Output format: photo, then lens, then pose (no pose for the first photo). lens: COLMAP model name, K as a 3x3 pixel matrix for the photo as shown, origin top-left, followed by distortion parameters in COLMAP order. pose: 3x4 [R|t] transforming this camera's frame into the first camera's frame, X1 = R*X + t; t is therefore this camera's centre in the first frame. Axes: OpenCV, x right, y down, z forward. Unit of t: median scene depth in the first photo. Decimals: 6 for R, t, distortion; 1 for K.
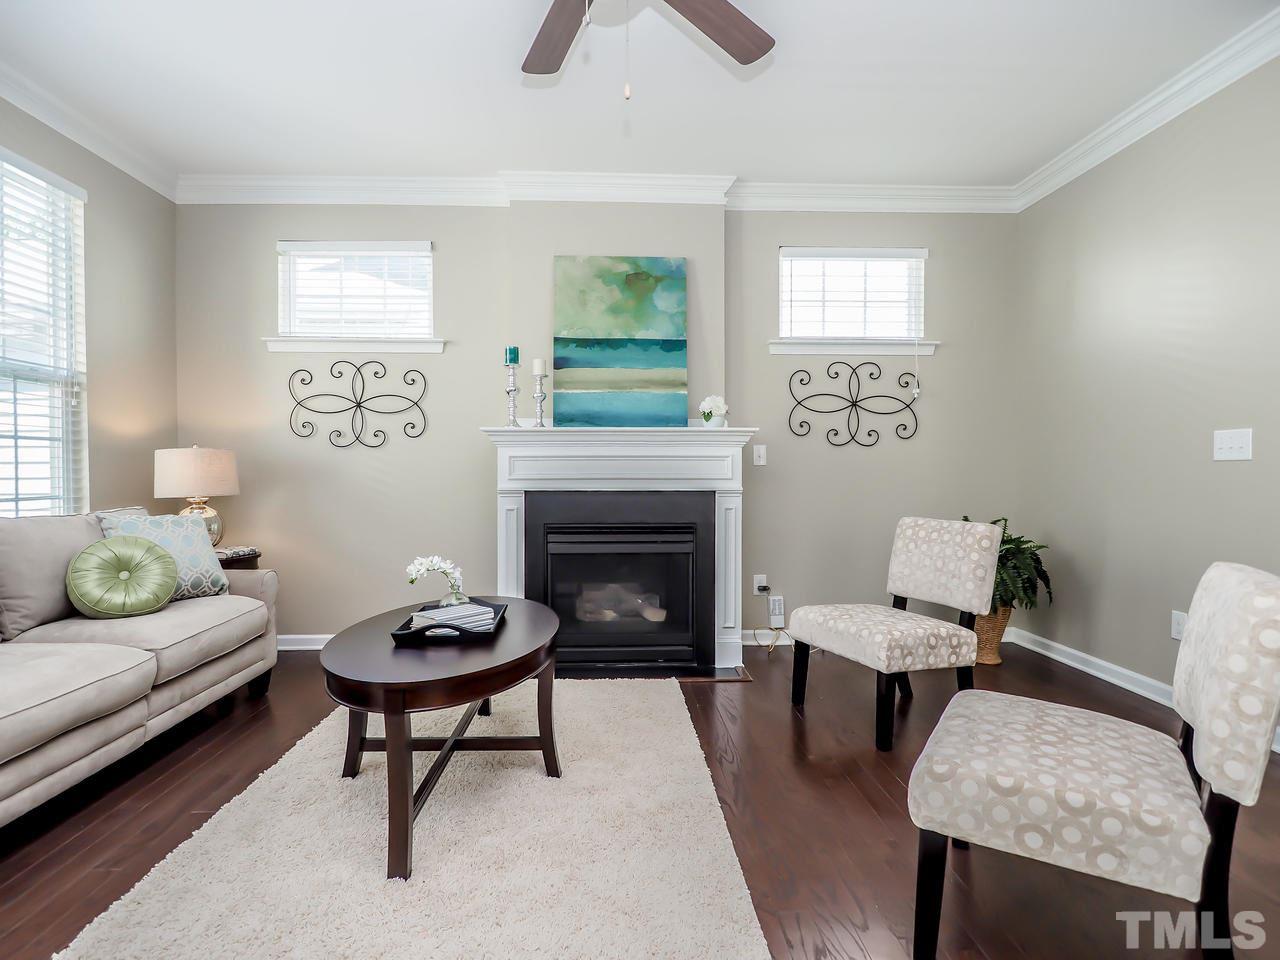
lens RADIAL K [[755.3, 0, 640.1], [0, 755.3, 485.5], [0, 0, 1]] dist [0.017478, 0.010188]
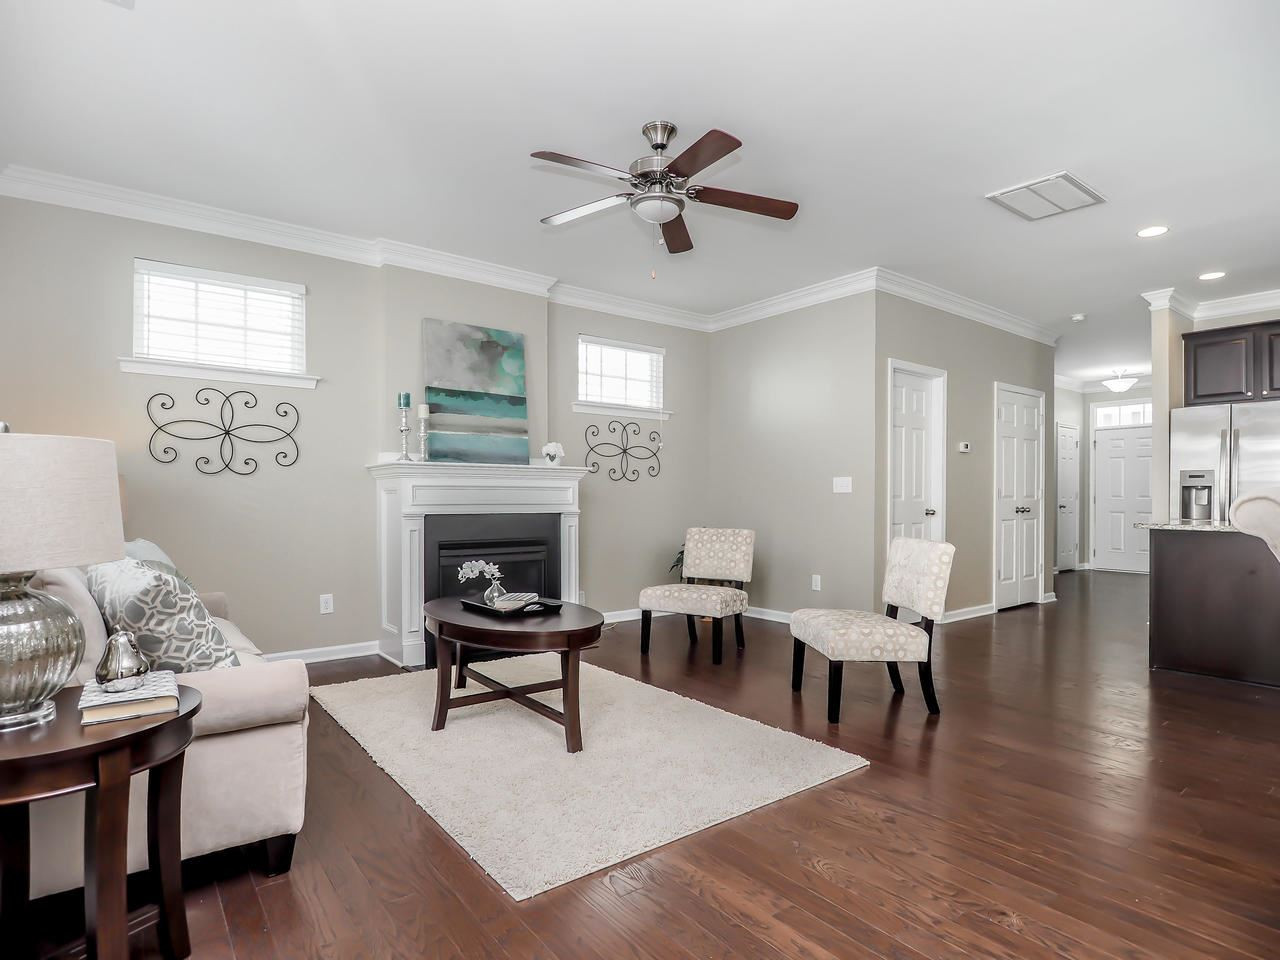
lens RADIAL K [[811.3, 0, 640.9], [0, 811.3, 505.8], [0, 0, 1]] dist [0.037484, 0.001242]
pose [[0.785033, -0.004089, 0.619441, -0.648339], [0.011675, 0.999898, -0.008196, 0.007465], [-0.619344, 0.013666, 0.785001, -0.217357]]
